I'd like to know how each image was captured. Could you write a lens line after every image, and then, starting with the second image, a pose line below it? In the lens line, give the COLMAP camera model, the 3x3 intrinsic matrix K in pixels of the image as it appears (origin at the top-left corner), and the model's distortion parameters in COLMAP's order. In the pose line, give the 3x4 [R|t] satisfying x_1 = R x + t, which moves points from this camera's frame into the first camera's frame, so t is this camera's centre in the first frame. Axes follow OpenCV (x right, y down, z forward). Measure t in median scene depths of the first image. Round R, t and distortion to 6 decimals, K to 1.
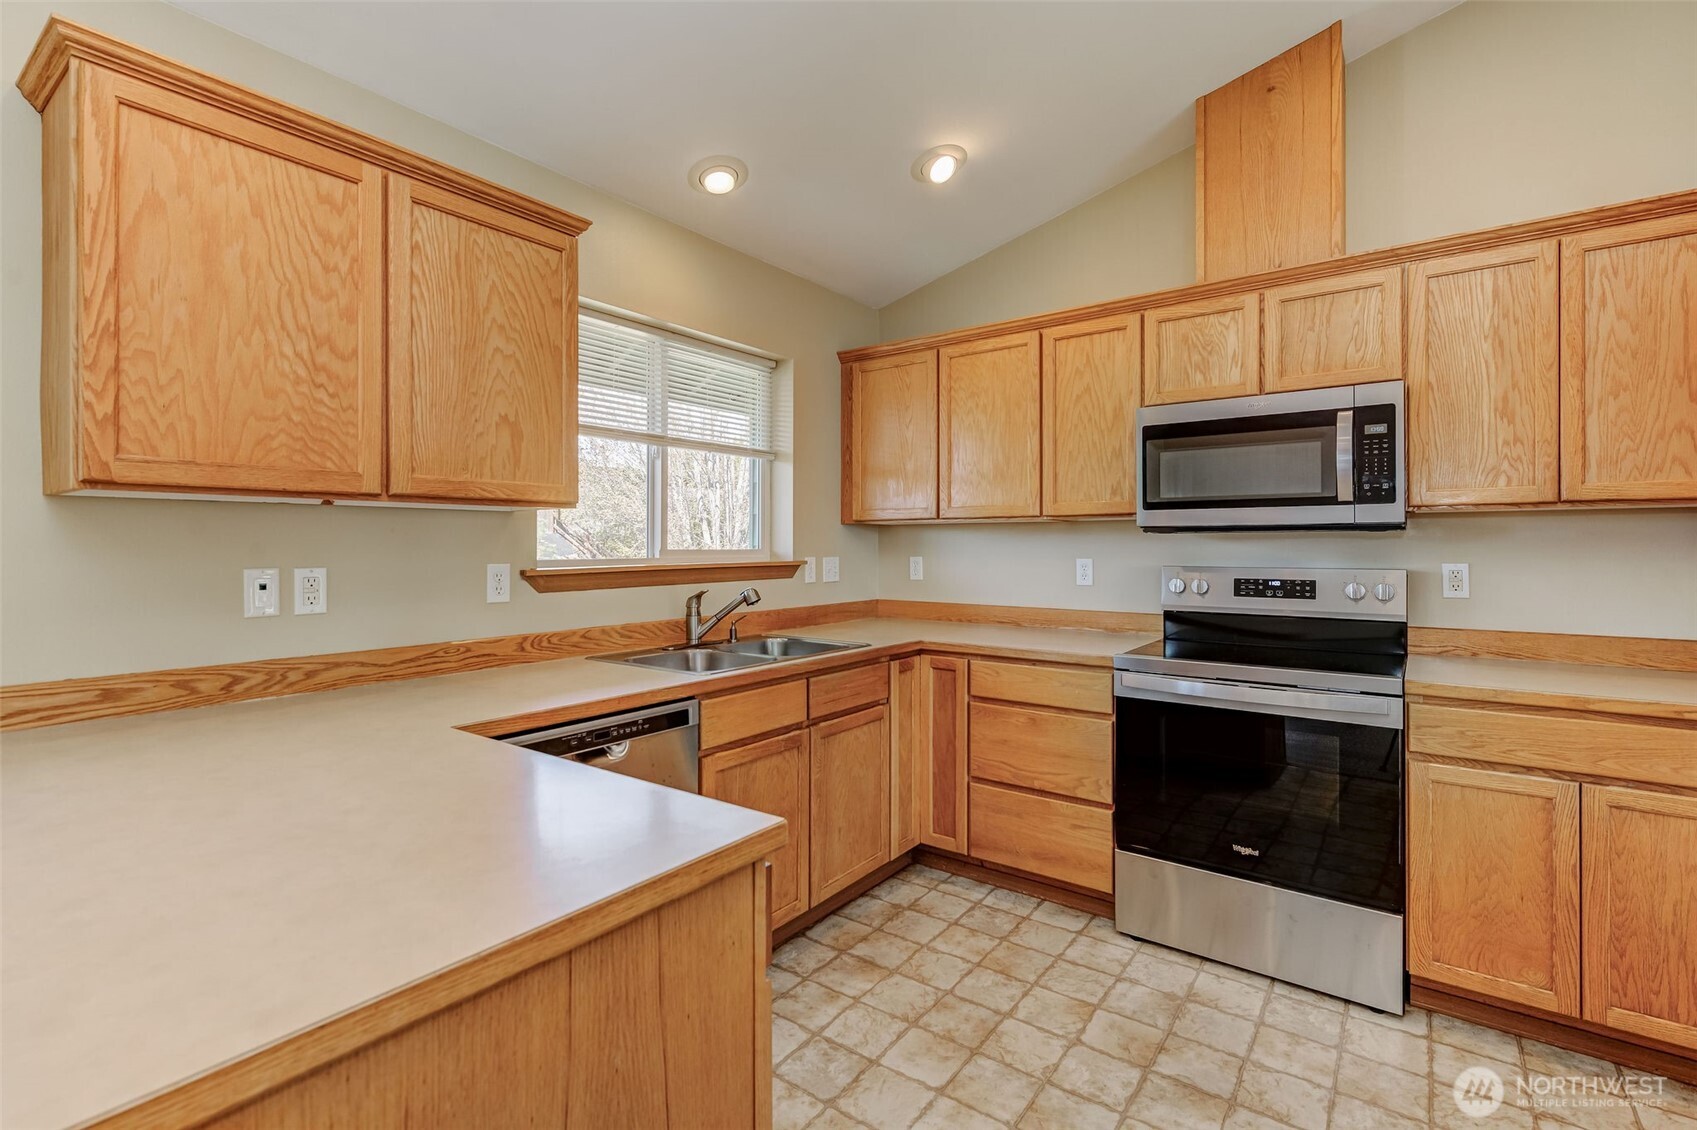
lens RADIAL K [[783.9, 0, 854.4], [0, 783.9, 542.6], [0, 0, 1]] dist [0.001198, 0.000165]
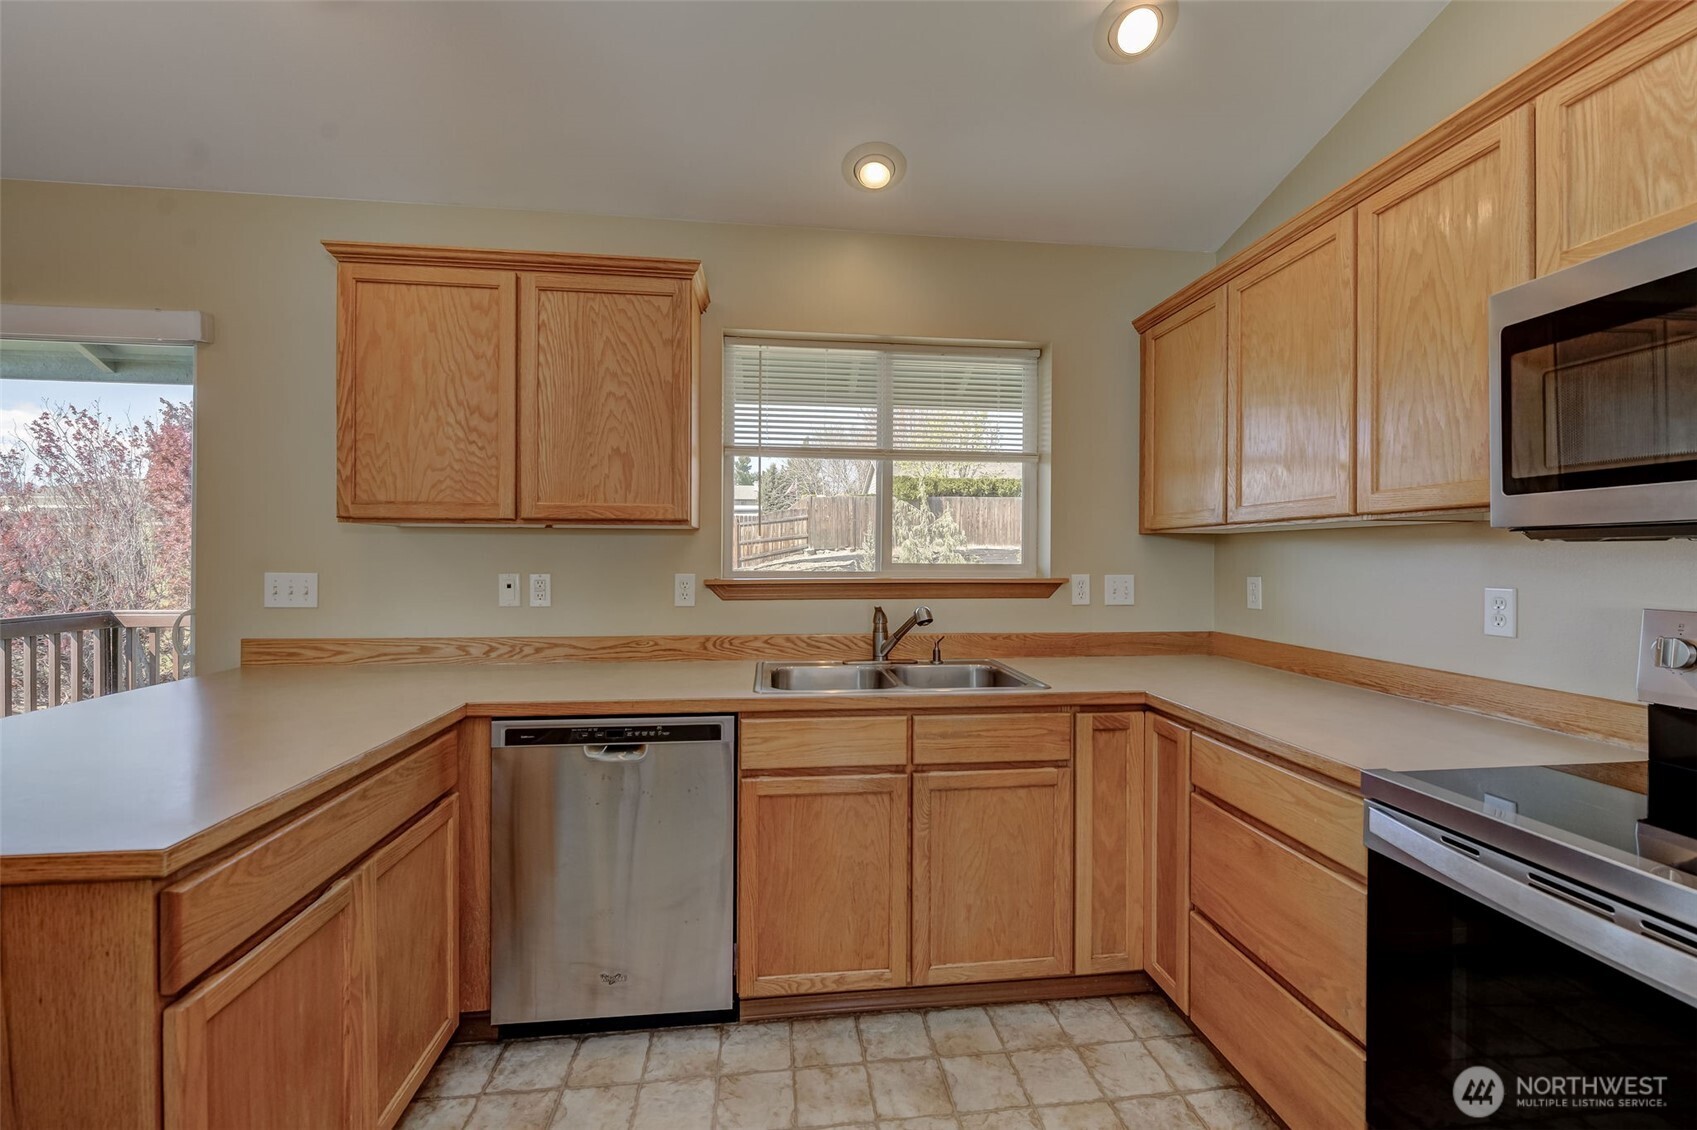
lens RADIAL K [[705.2, 0, 857.5], [0, 705.2, 555.5], [0, 0, 1]] dist [0.000106, -0.000685]
pose [[0.680666, 0.003121, -0.732587, 0.434791], [-0.003198, 0.999994, 0.001288, -0.002221], [0.732587, 0.001466, 0.680672, 0.405962]]
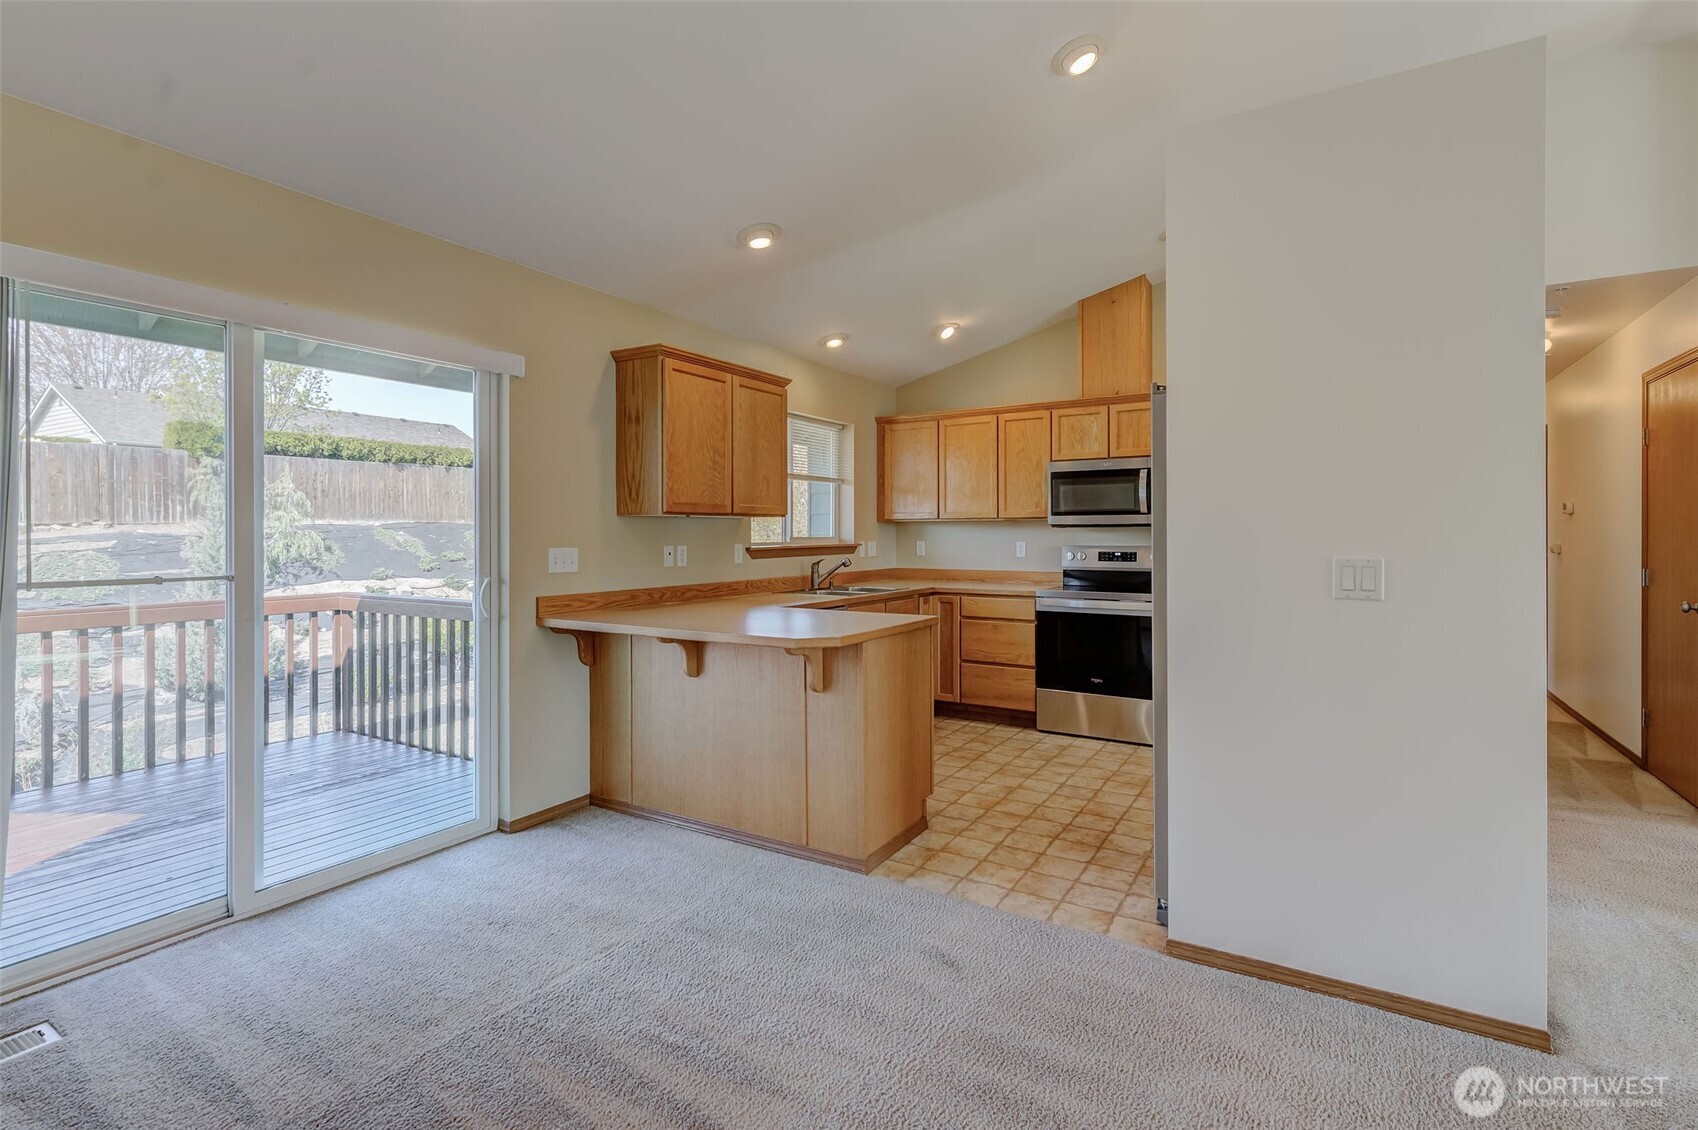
lens RADIAL K [[818.0, 0, 877.7], [0, 818.0, 534.3], [0, 0, 1]] dist [-0.000320, -0.000012]
pose [[0.992887, -0.001843, 0.119046, -0.303585], [0.001256, 0.999987, 0.005005, -0.007348], [-0.119054, -0.004820, 0.992876, -0.975352]]
